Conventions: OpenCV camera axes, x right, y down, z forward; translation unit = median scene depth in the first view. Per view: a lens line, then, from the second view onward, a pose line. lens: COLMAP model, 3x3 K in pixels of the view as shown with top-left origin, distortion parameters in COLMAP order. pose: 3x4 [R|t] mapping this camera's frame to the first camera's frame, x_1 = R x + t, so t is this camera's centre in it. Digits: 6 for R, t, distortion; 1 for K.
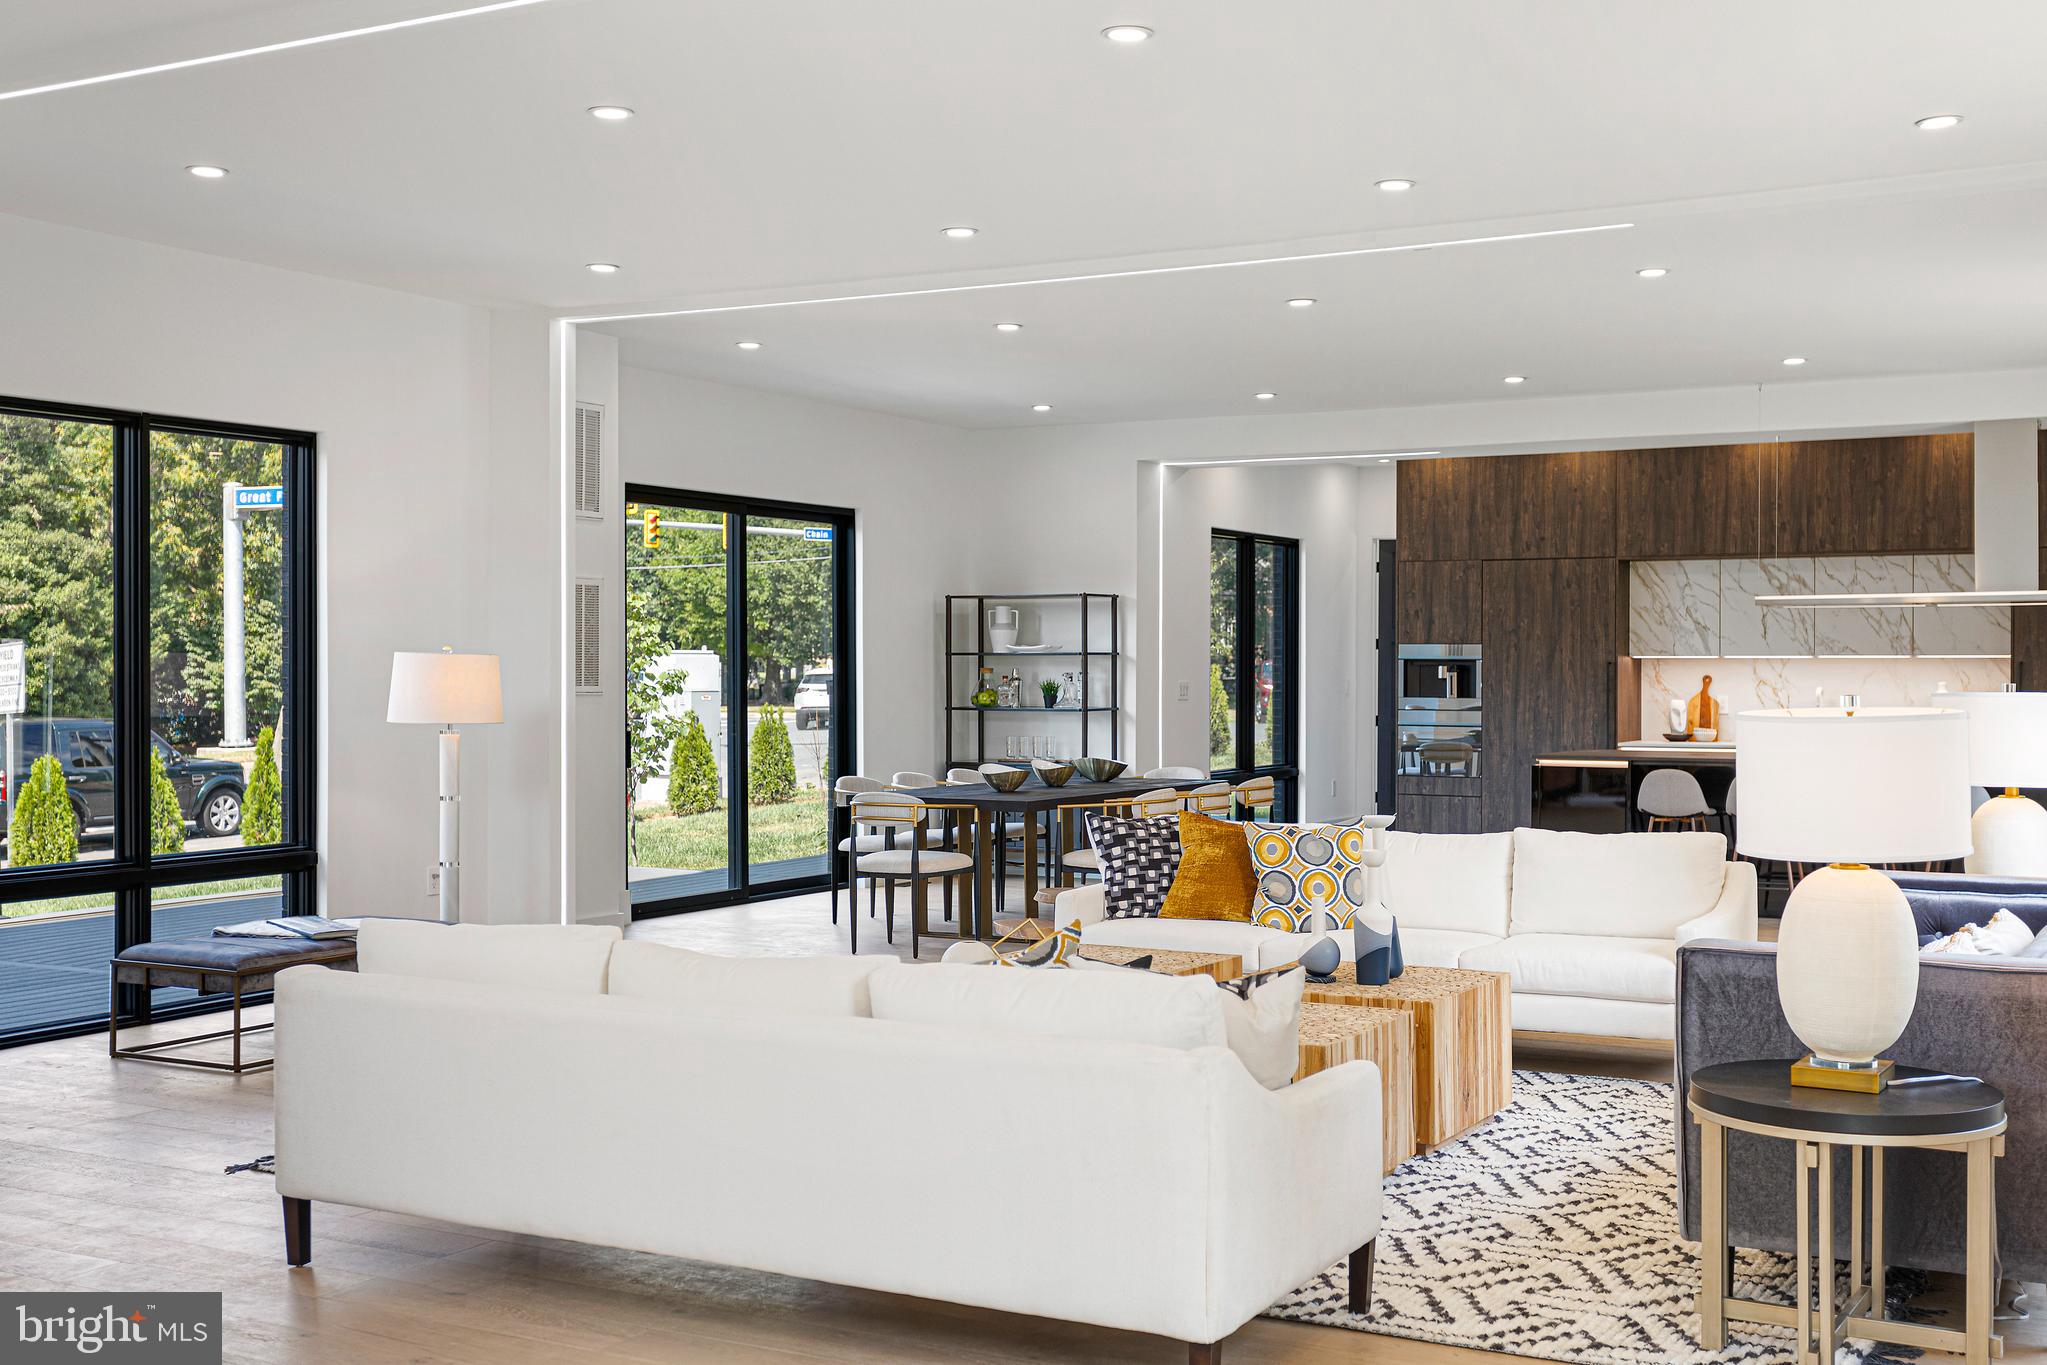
lens RADIAL K [[2296.8, 0, 1014.1], [0, 2296.8, 682.4], [0, 0, 1]] dist [0.017332, 0.000000]
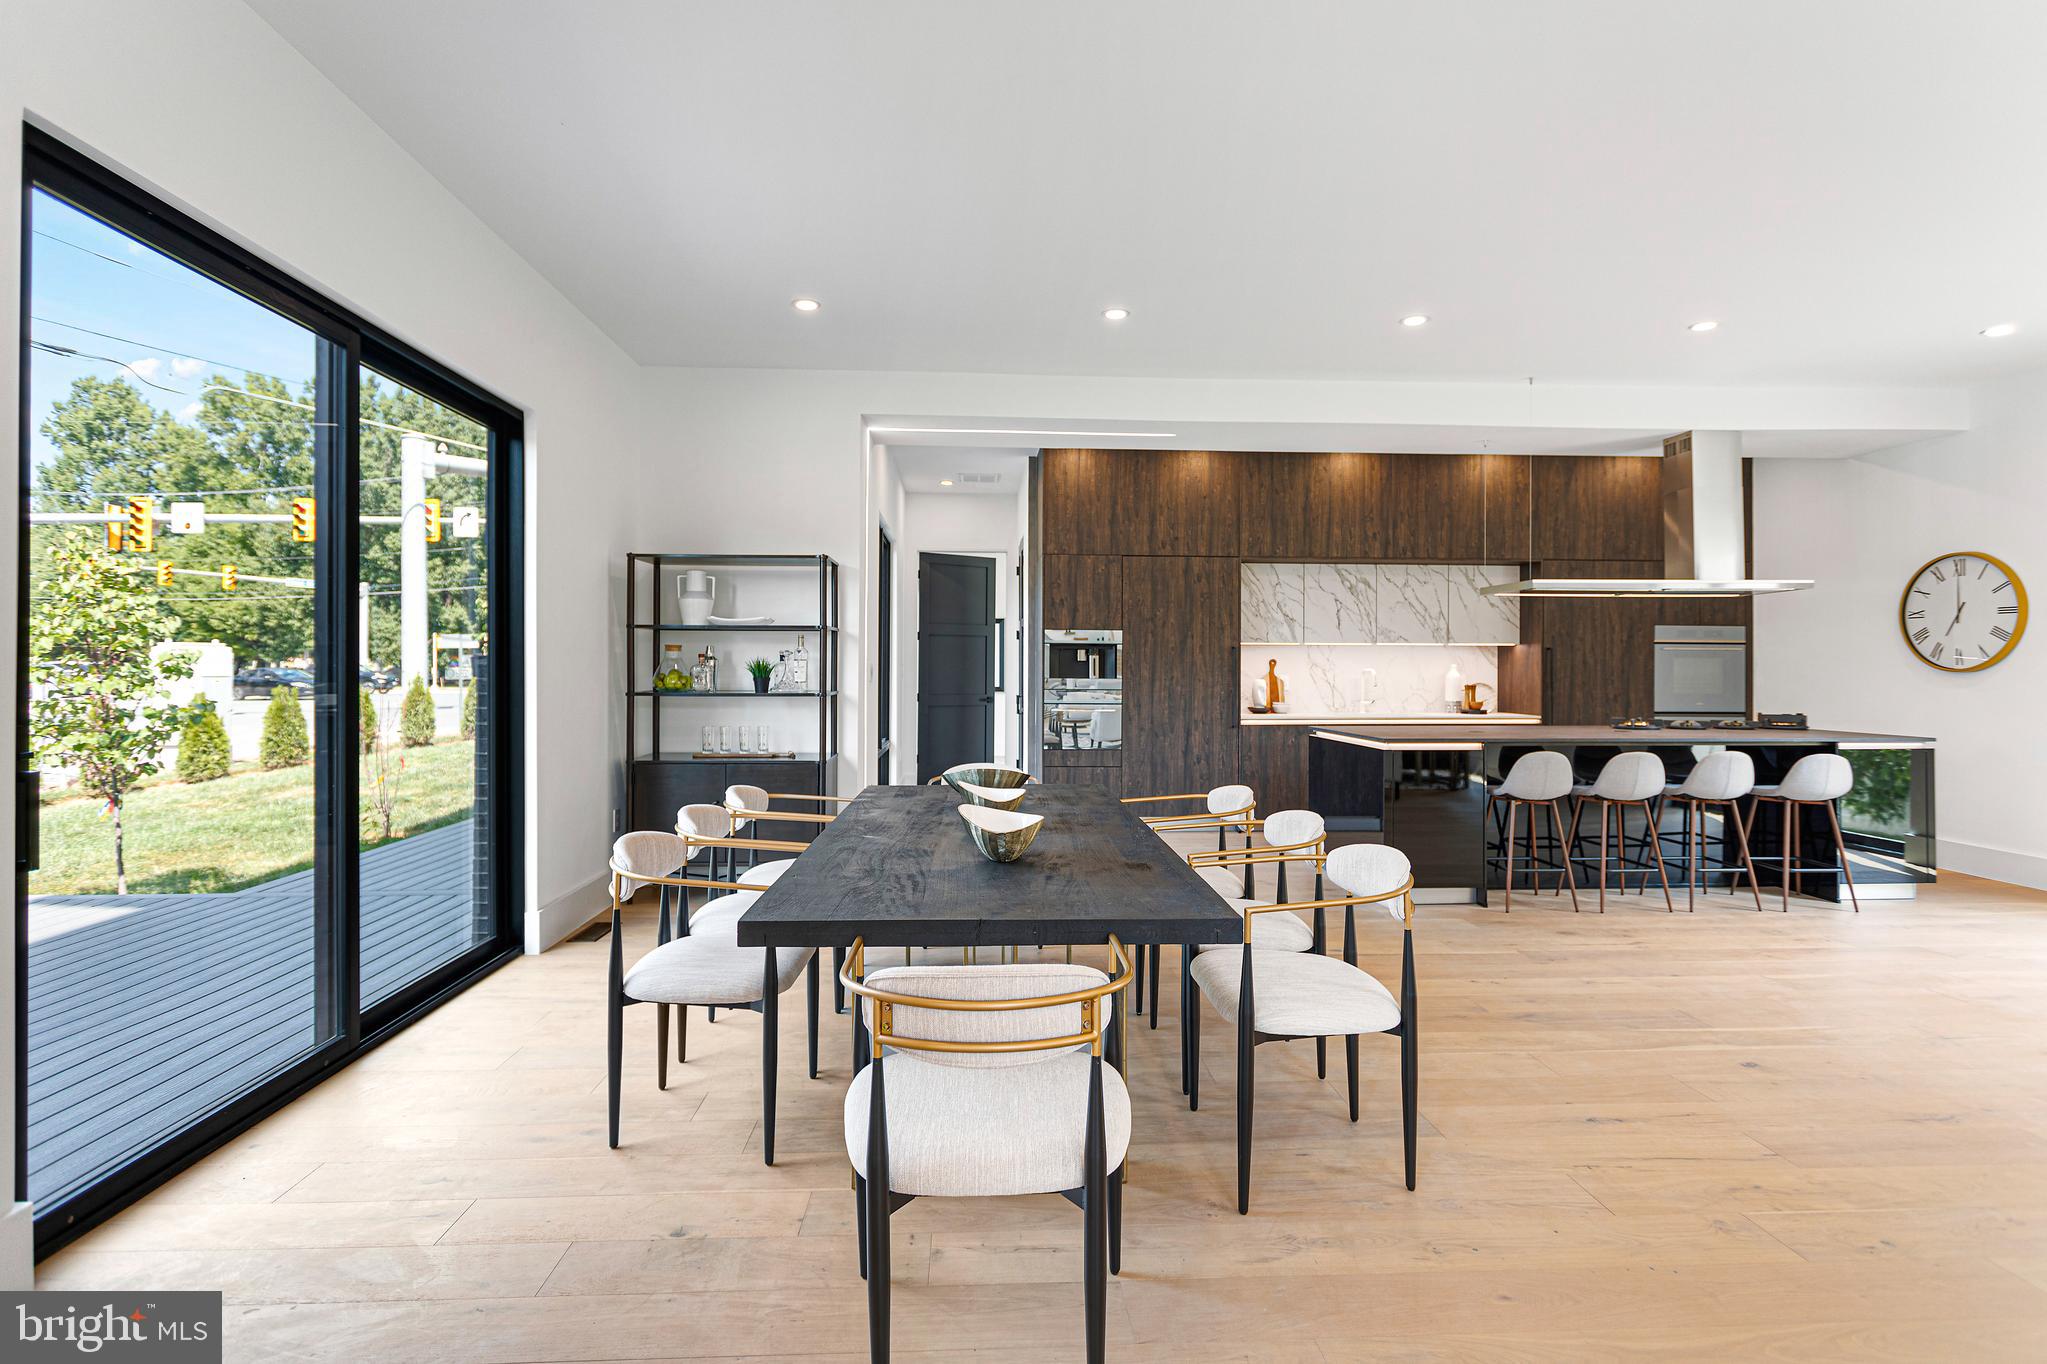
lens RADIAL K [[981.1, 0, 1029.7], [0, 981.1, 667.7], [0, 0, 1]] dist [0.002552, 0.000171]
pose [[0.845216, 0.001590, 0.534423, -0.092455], [0.000721, 0.999991, -0.004115, 0.003603], [-0.534425, 0.003863, 0.845207, 0.630547]]
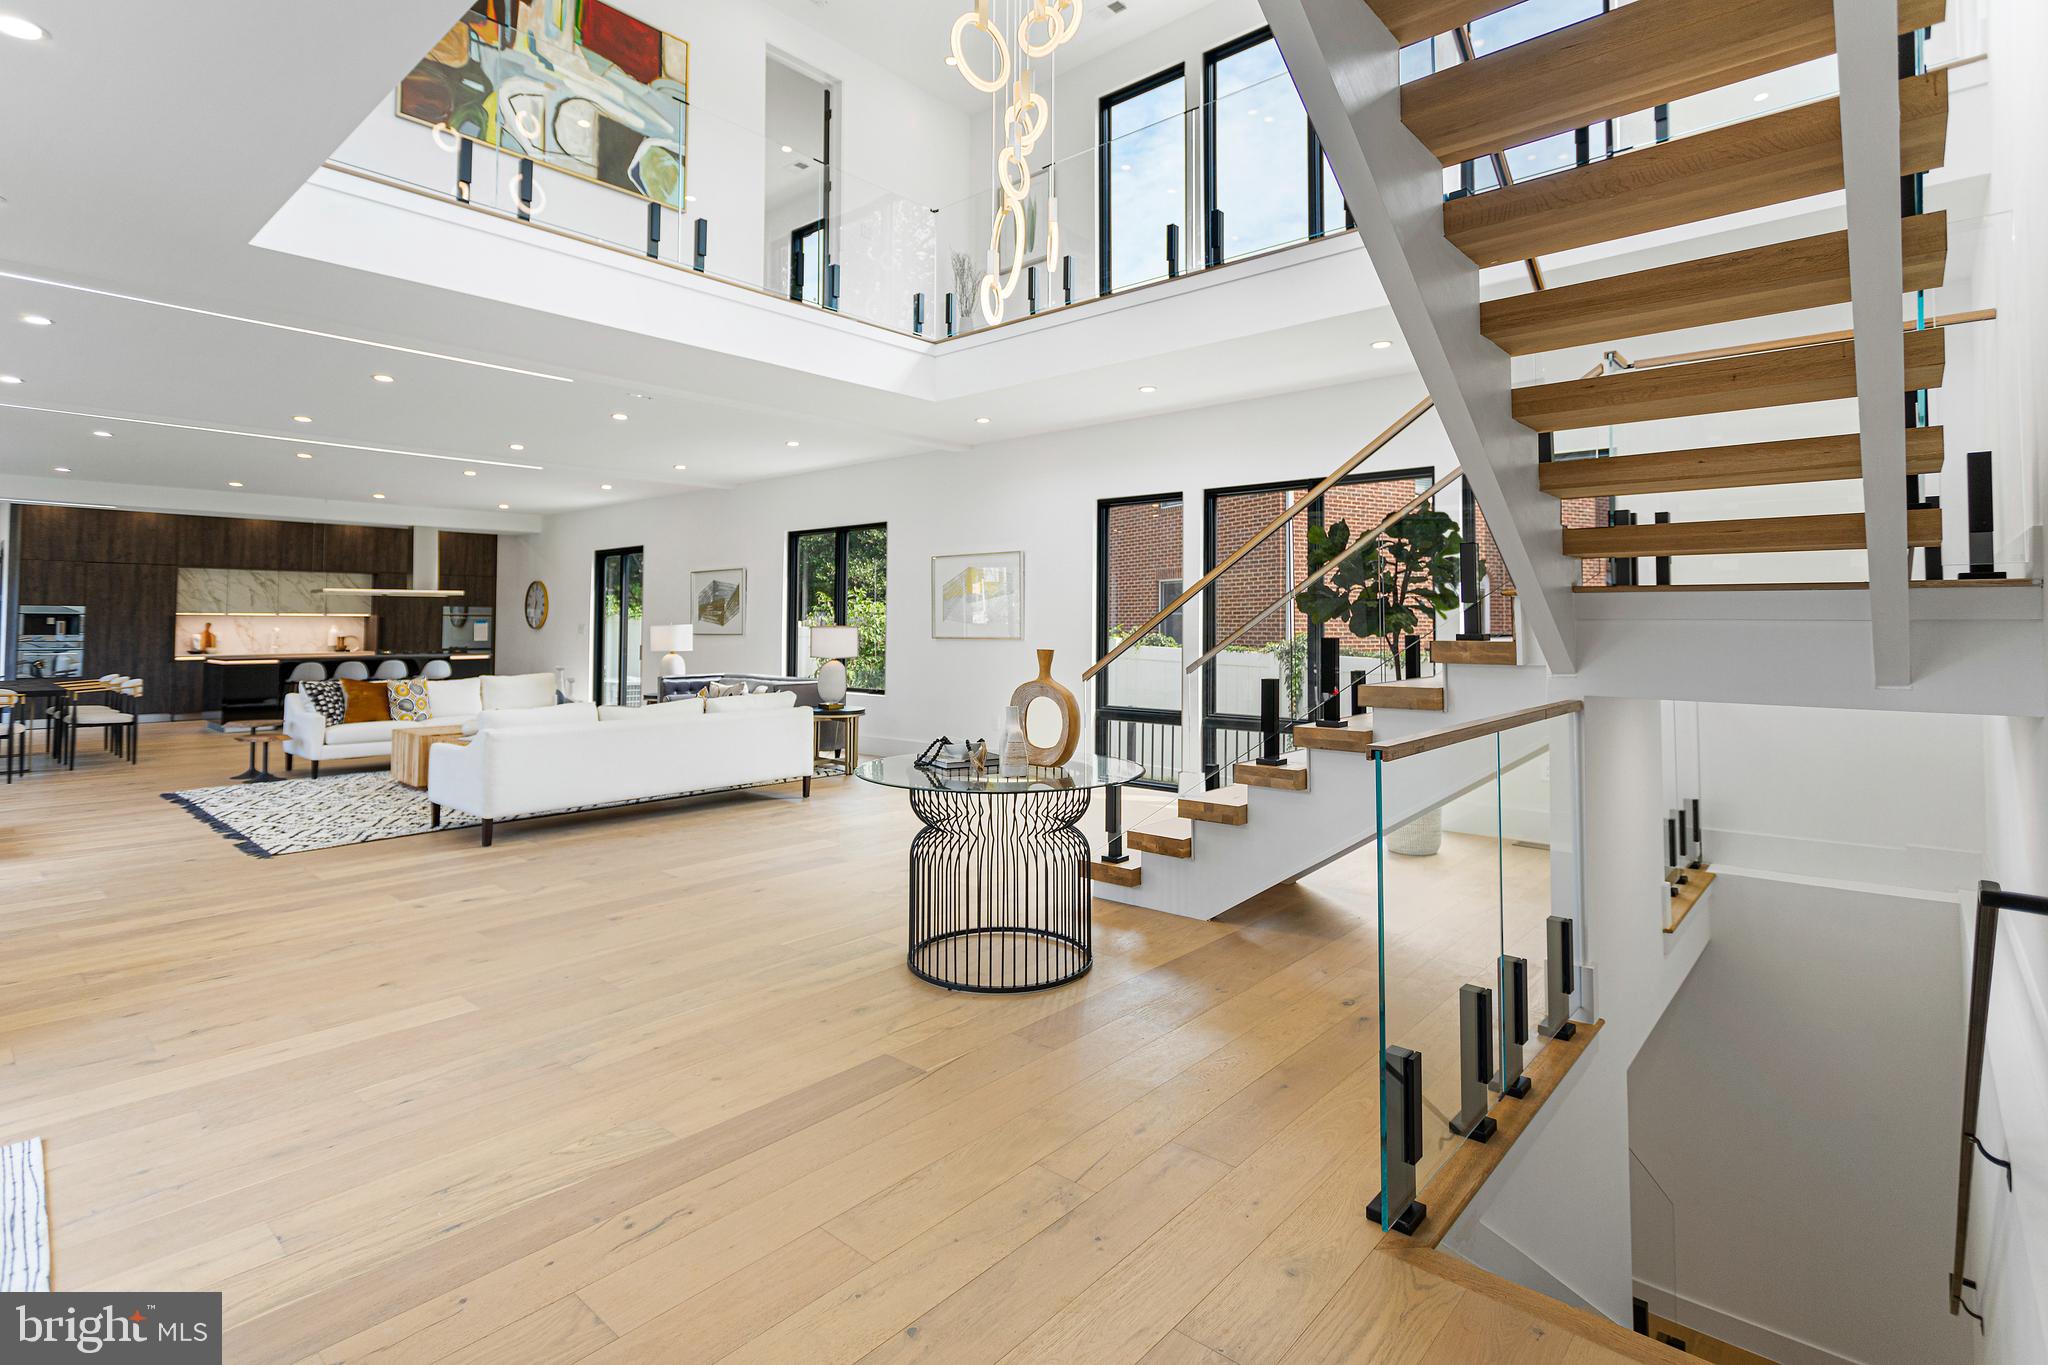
lens RADIAL K [[981.6, 0, 1003.5], [0, 981.6, 587.6], [0, 0, 1]] dist [0.002552, 0.000171]
pose [[0.225419, 0.038916, 0.973484, -0.425042], [0.008211, 0.999091, -0.041841, 0.008526], [-0.974227, 0.017425, 0.224895, 0.078691]]
